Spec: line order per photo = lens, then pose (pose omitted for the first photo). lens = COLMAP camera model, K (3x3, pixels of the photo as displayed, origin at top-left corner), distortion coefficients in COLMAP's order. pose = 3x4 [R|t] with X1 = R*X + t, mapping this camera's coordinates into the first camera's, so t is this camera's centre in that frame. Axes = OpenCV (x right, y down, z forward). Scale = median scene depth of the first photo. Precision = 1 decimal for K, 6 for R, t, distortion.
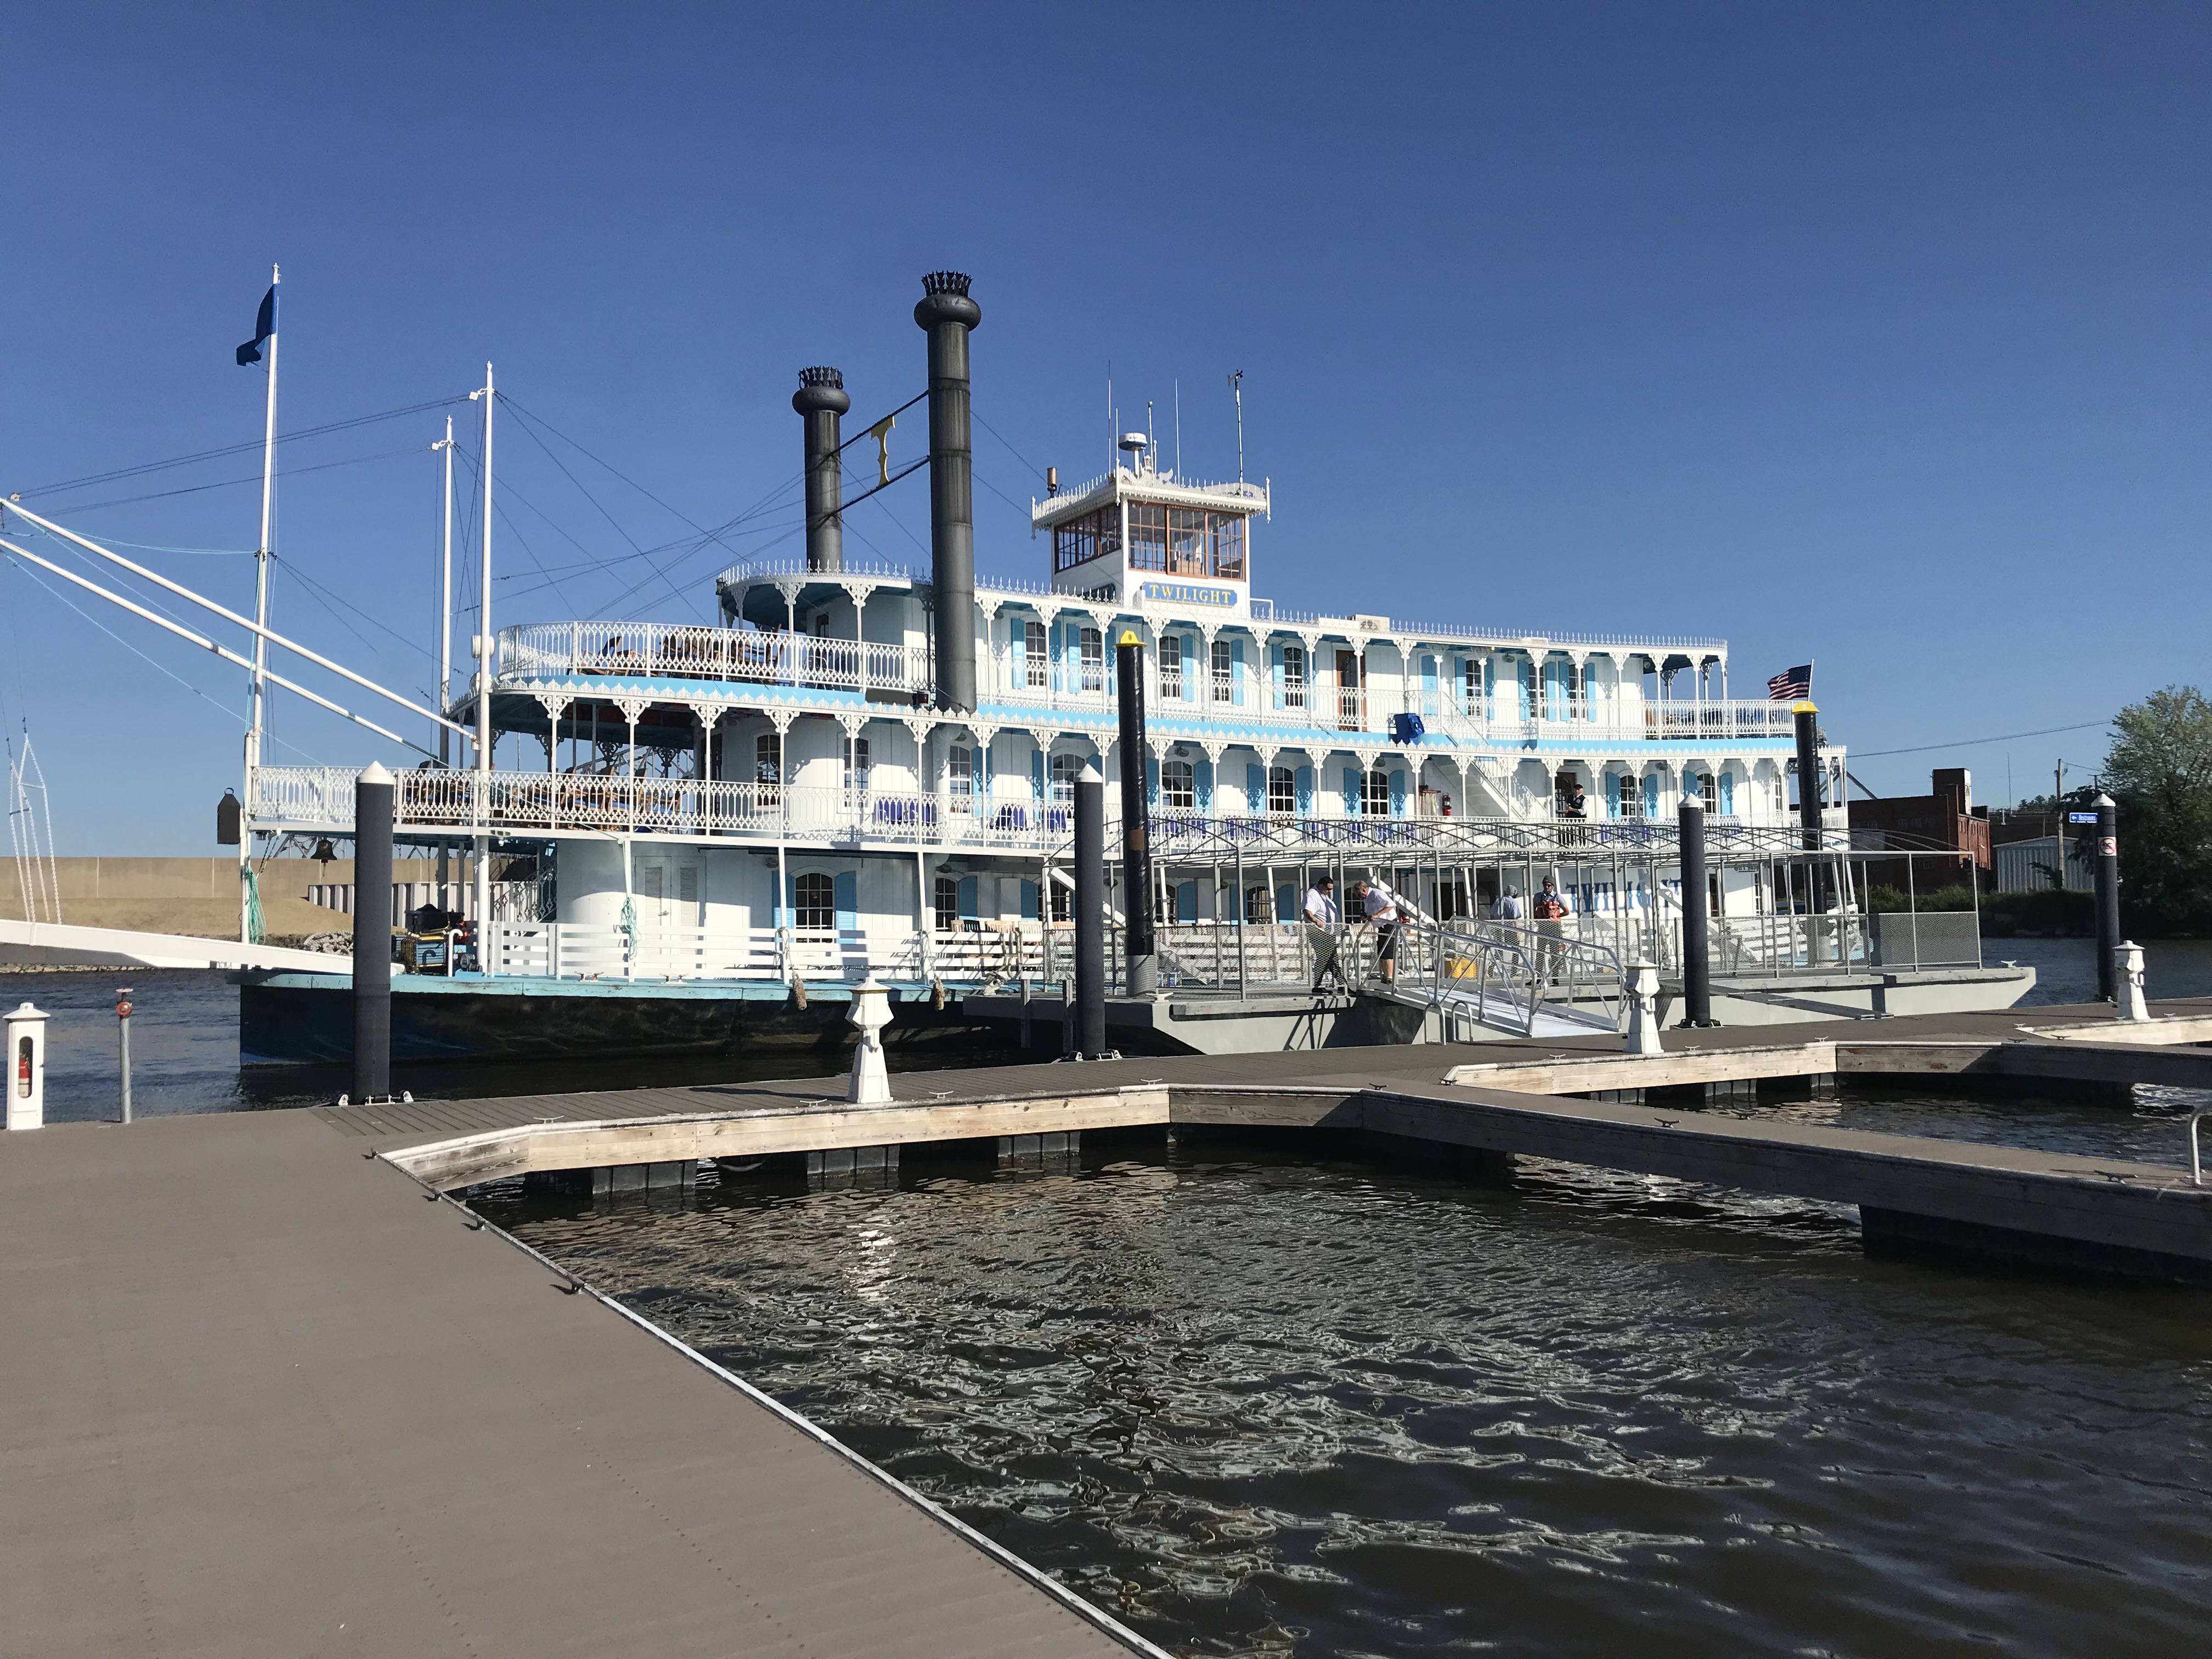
lens RADIAL K [[1795.9, 0, 1106.0], [0, 1795.9, 829.5], [0, 0, 1]] dist [0.000124, 0.001032]
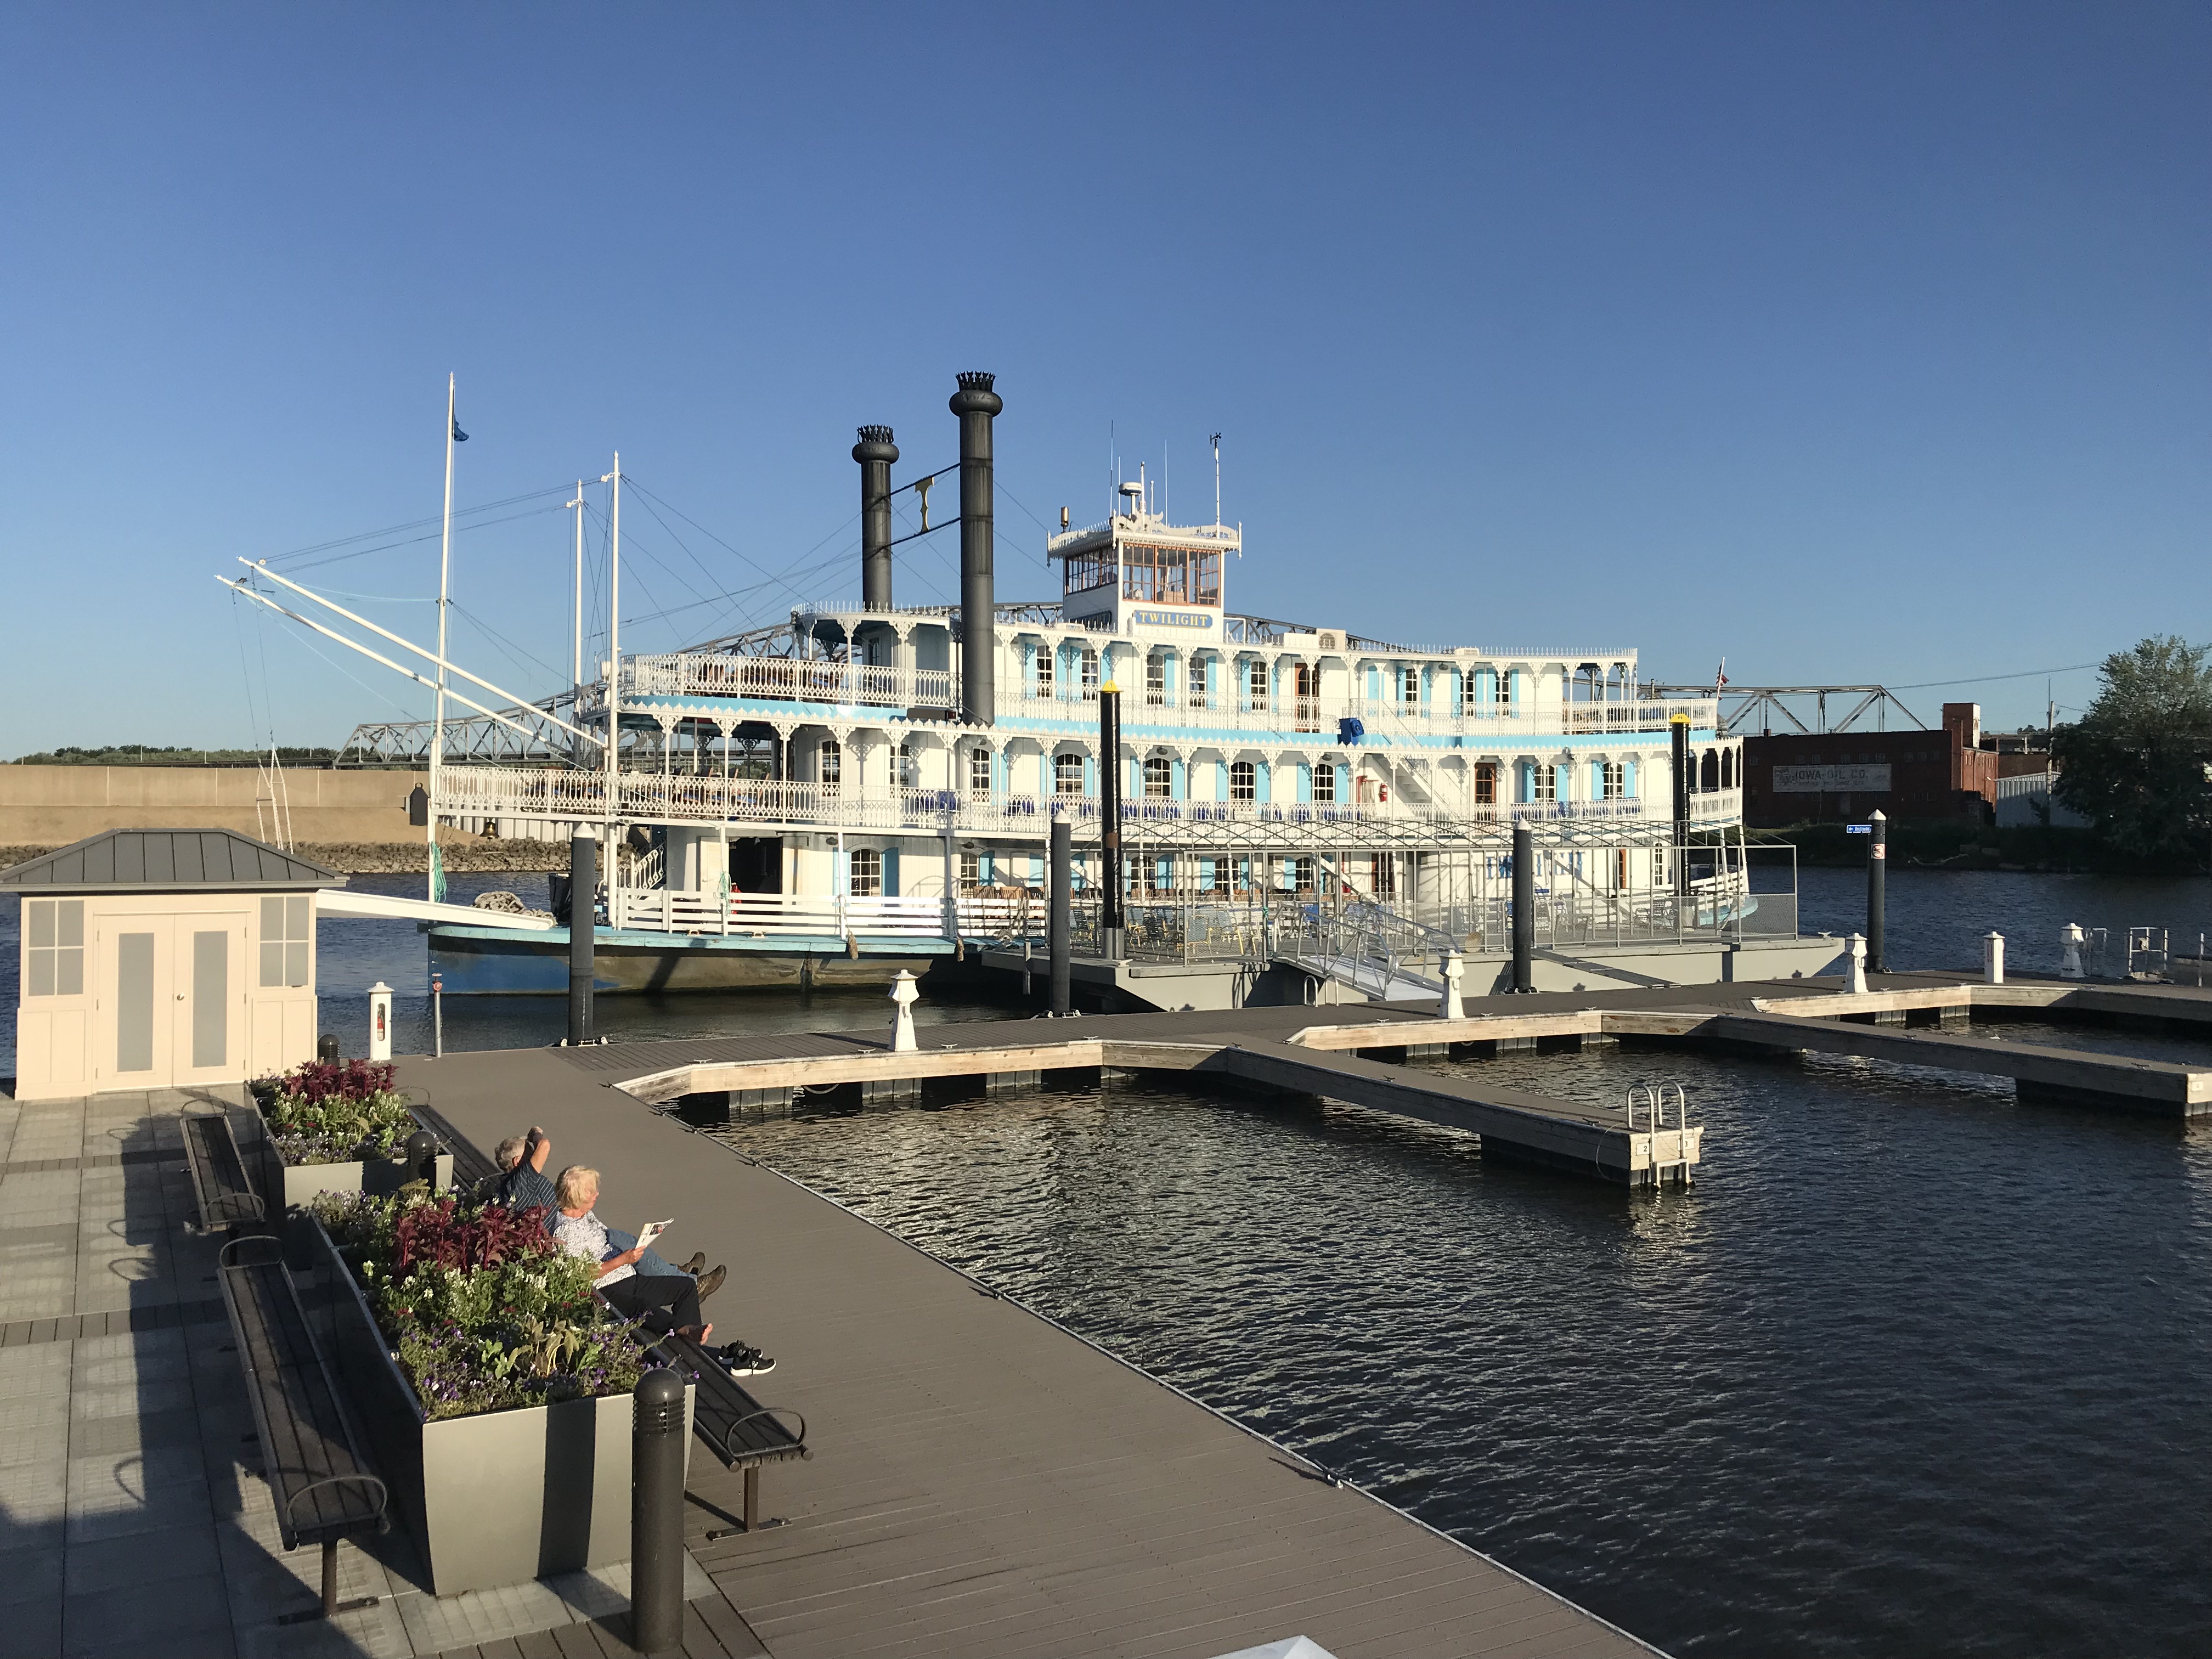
lens RADIAL K [[1795.9, 0, 1106.0], [0, 1795.9, 829.5], [0, 0, 1]] dist [0.000124, 0.001032]
pose [[0.999525, 0.017612, -0.025302, 0.039724], [-0.016162, 0.998277, 0.056412, -0.064402], [0.026252, -0.055977, 0.998087, -0.264848]]
